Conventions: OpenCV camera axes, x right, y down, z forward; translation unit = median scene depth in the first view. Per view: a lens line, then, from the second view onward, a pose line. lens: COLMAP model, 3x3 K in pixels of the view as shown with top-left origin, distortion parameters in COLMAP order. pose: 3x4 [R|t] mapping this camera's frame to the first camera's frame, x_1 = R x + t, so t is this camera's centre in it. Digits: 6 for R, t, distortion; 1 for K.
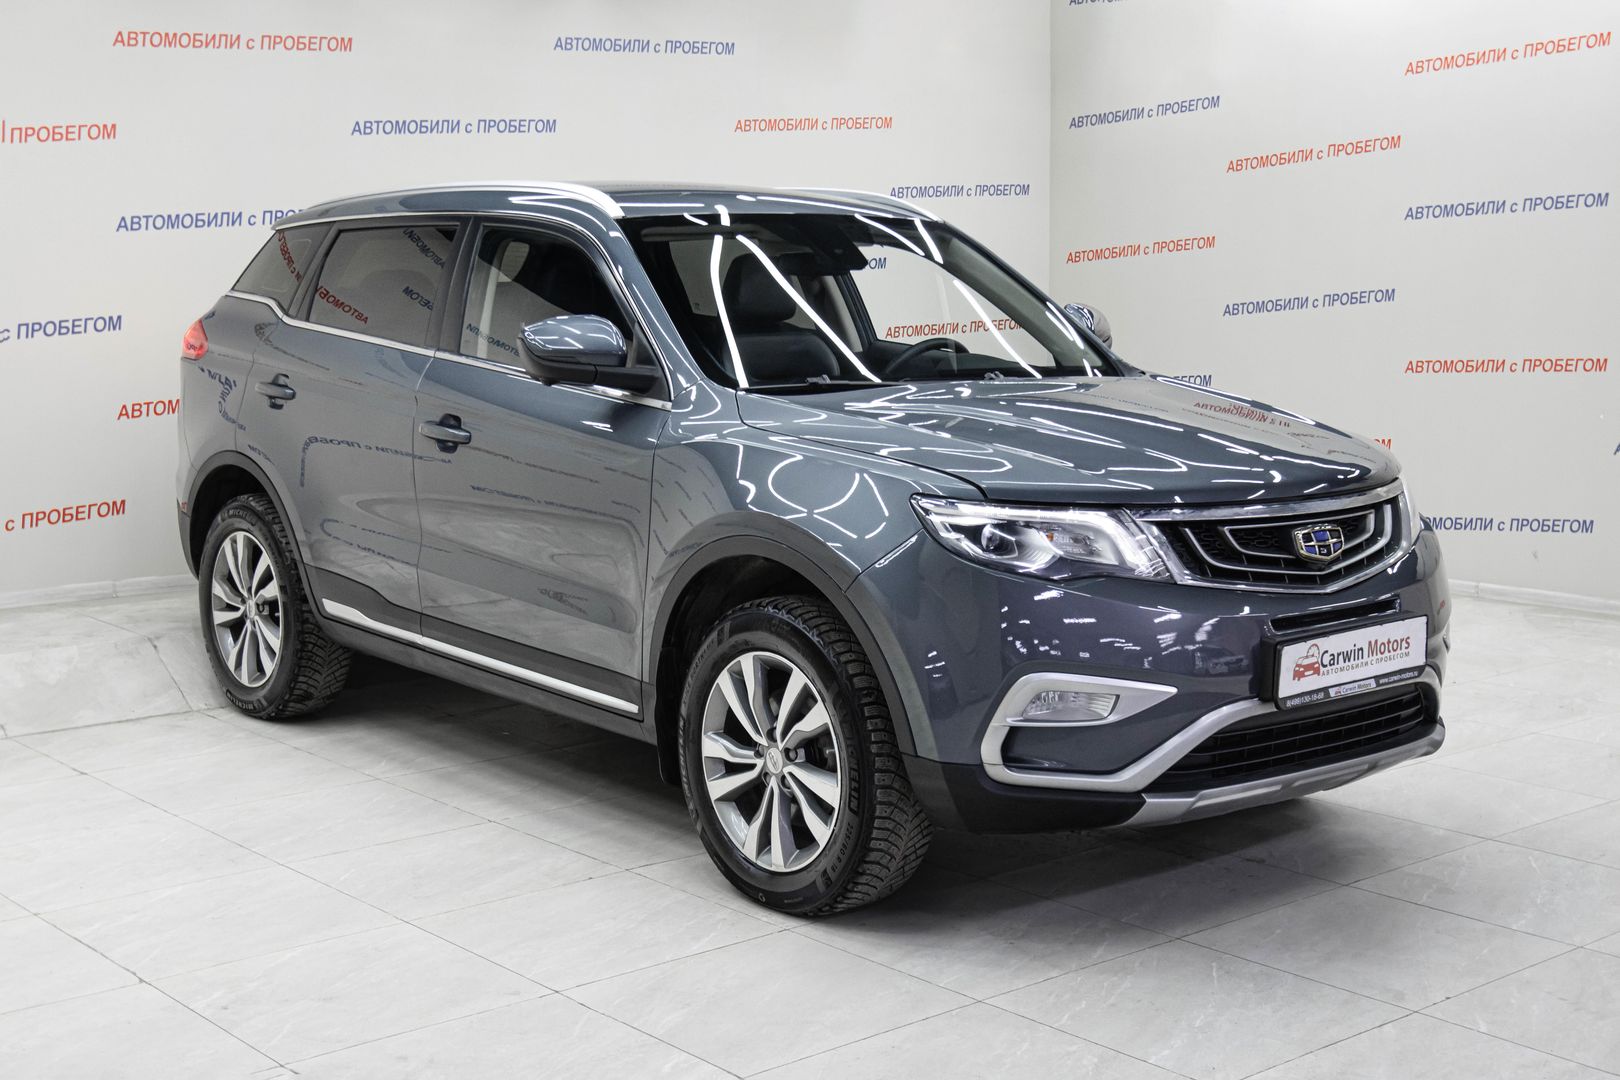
lens RADIAL K [[2181.7, 0, 810.0], [0, 2181.7, 540.0], [0, 0, 1]] dist [0.005637, -0.003006]
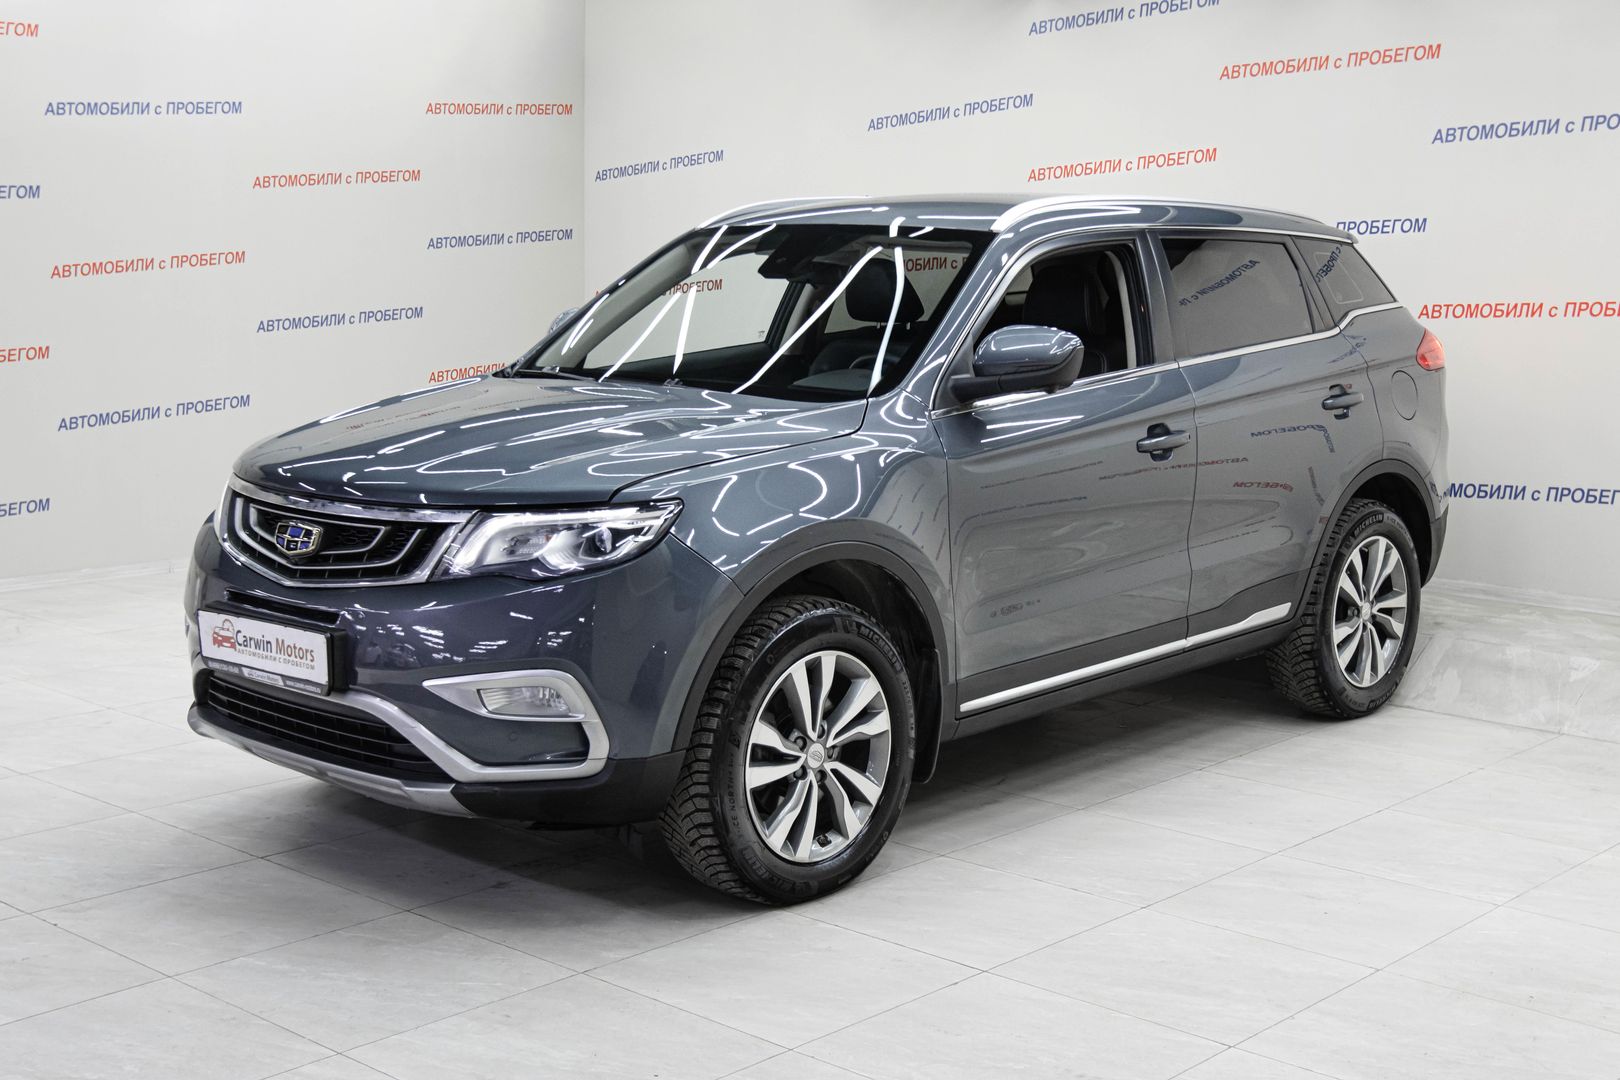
lens RADIAL K [[2096.9, 0, 810.0], [0, 2096.9, 540.0], [0, 0, 1]] dist [-0.005636, 0.021761]
pose [[0.103581, 0.139224, -0.984829, 1.273265], [-0.139936, 0.982346, 0.124155, -0.160227], [0.984728, 0.124953, 0.121235, 1.142728]]
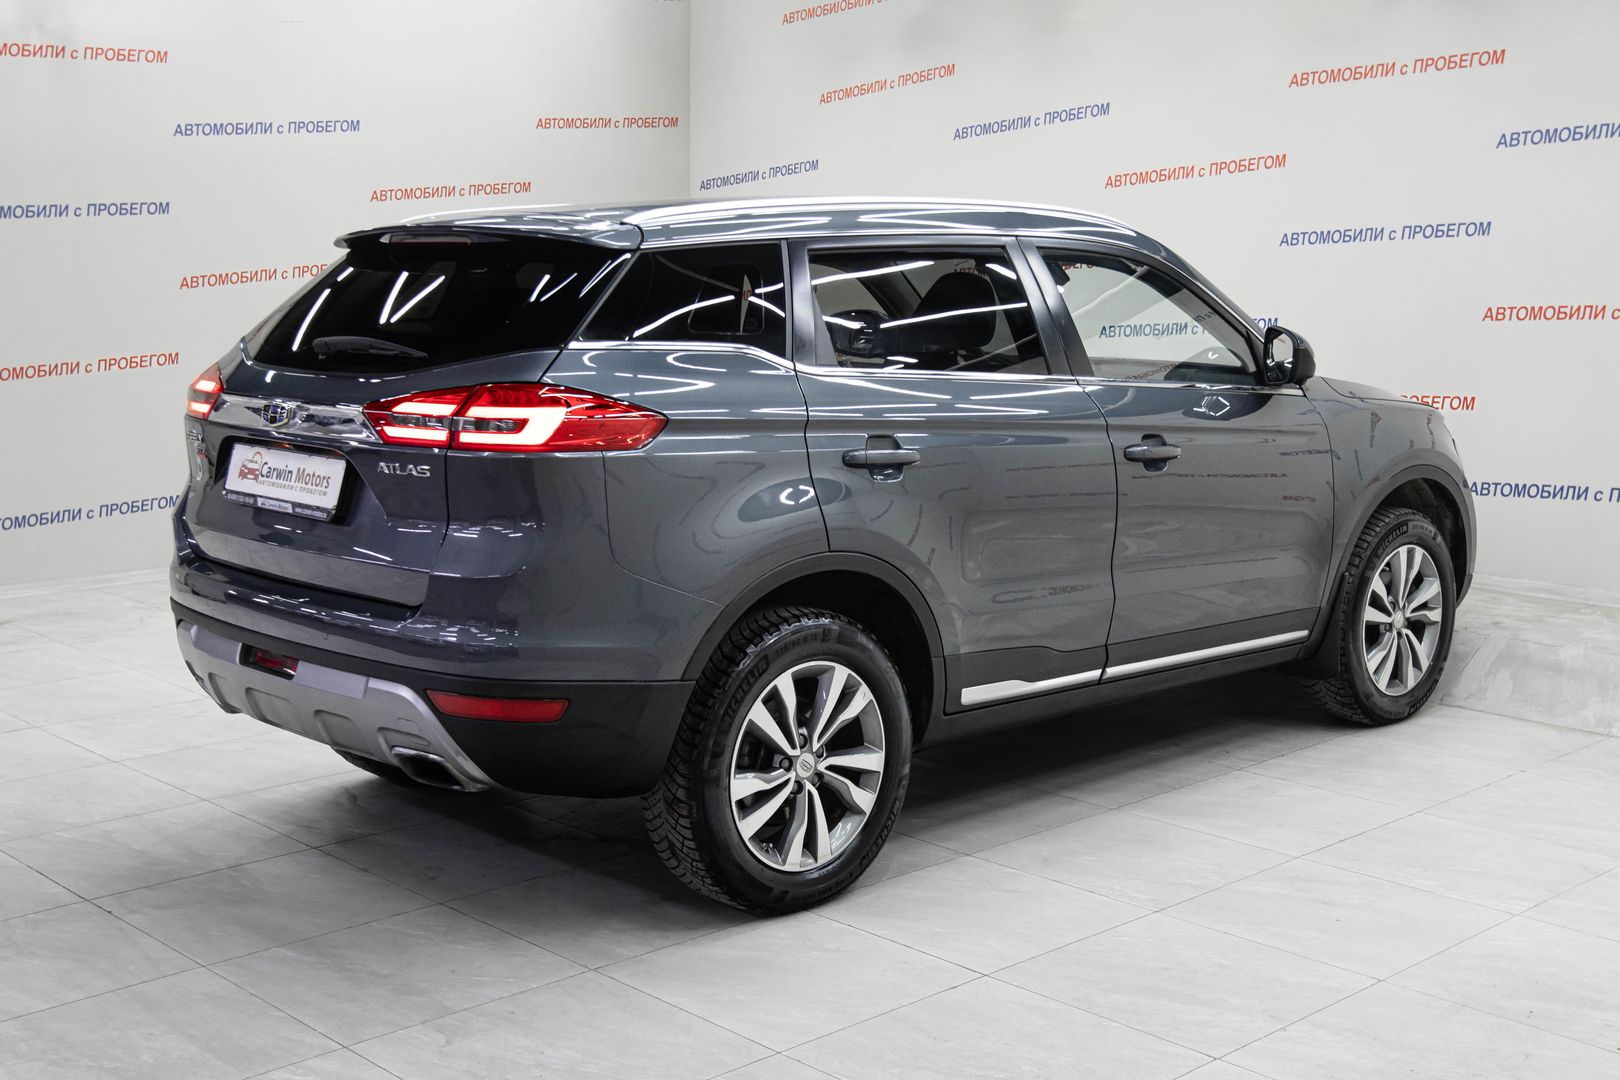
lens RADIAL K [[1986.4, 0, 810.0], [0, 1986.4, 540.0], [0, 0, 1]] dist [-0.016359, 0.033747]
pose [[0.028703, 0.148584, -0.988483, 1.247594], [-0.132055, 0.980787, 0.143592, -0.179120], [0.990827, 0.126413, 0.047773, 1.209323]]
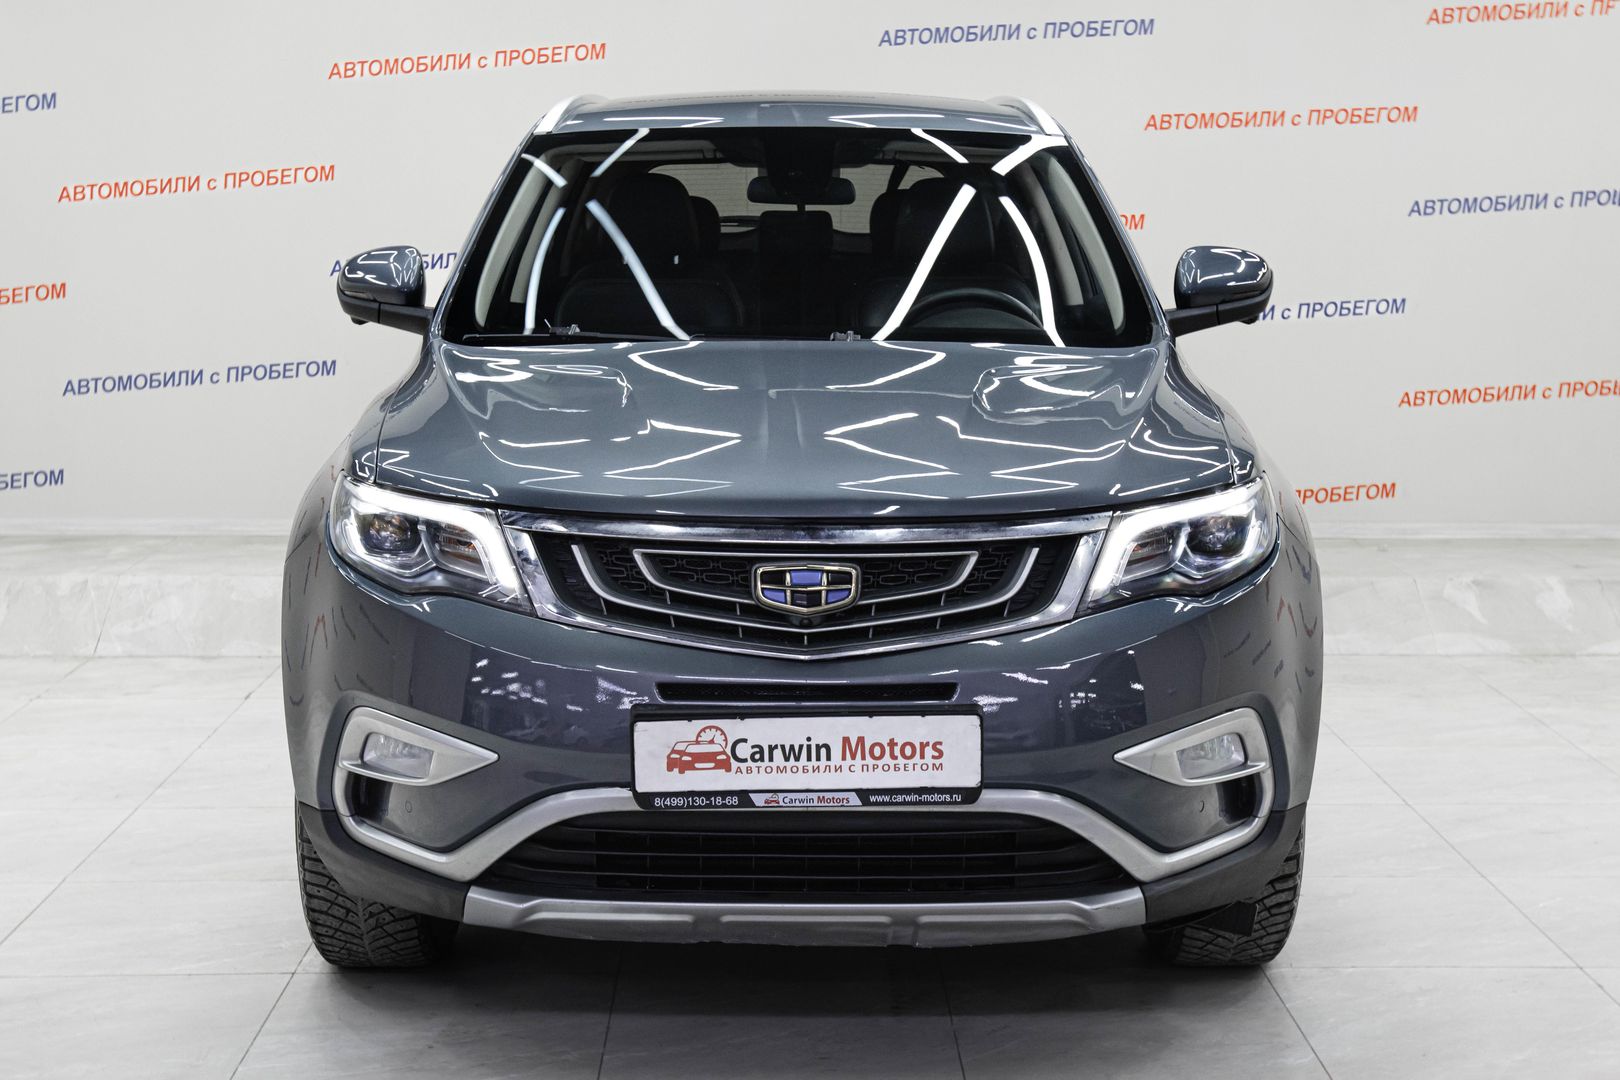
lens RADIAL K [[2449.8, 0, 810.0], [0, 2449.8, 540.0], [0, 0, 1]] dist [-0.014633, -0.071222]
pose [[0.768284, 0.094201, -0.633140, 0.745992], [-0.086326, 0.995324, 0.043336, -0.049271], [0.634261, 0.021362, 0.772824, 0.399698]]
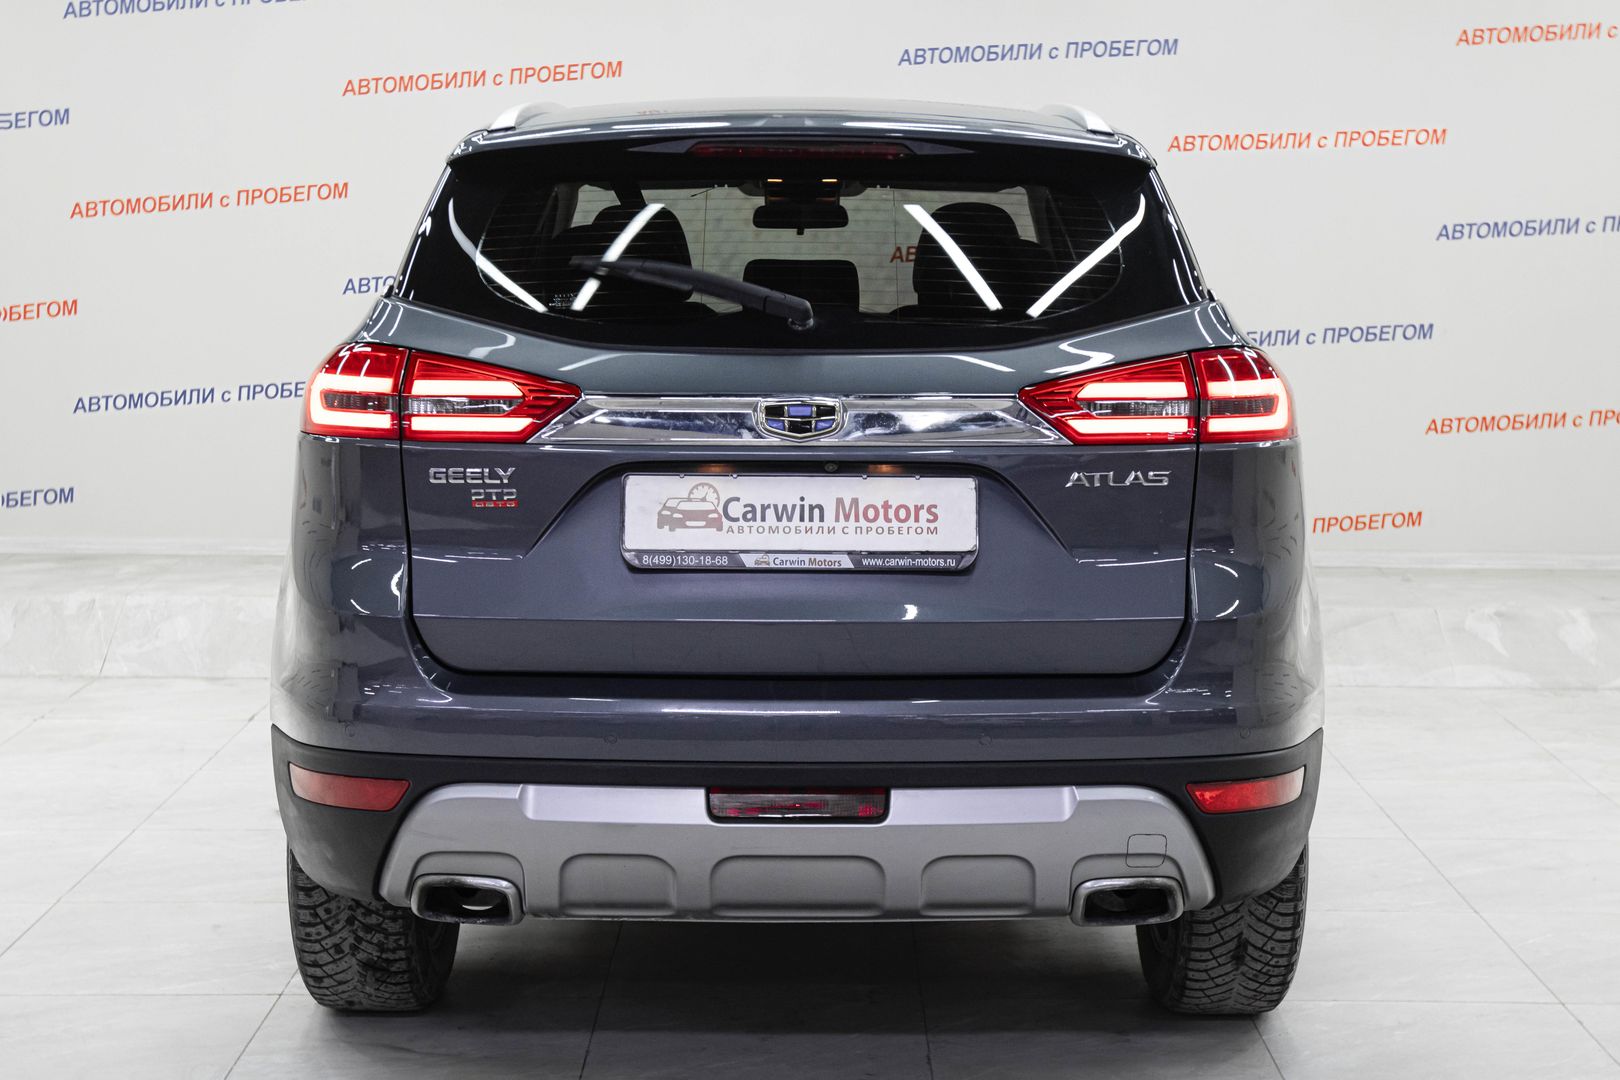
lens RADIAL K [[2539.8, 0, 810.0], [0, 2539.8, 540.0], [0, 0, 1]] dist [-0.028059, -0.005515]
pose [[0.755367, 0.095450, -0.648313, 0.789158], [-0.093577, 0.994907, 0.037449, -0.057040], [0.648586, 0.032380, 0.760452, 0.384124]]
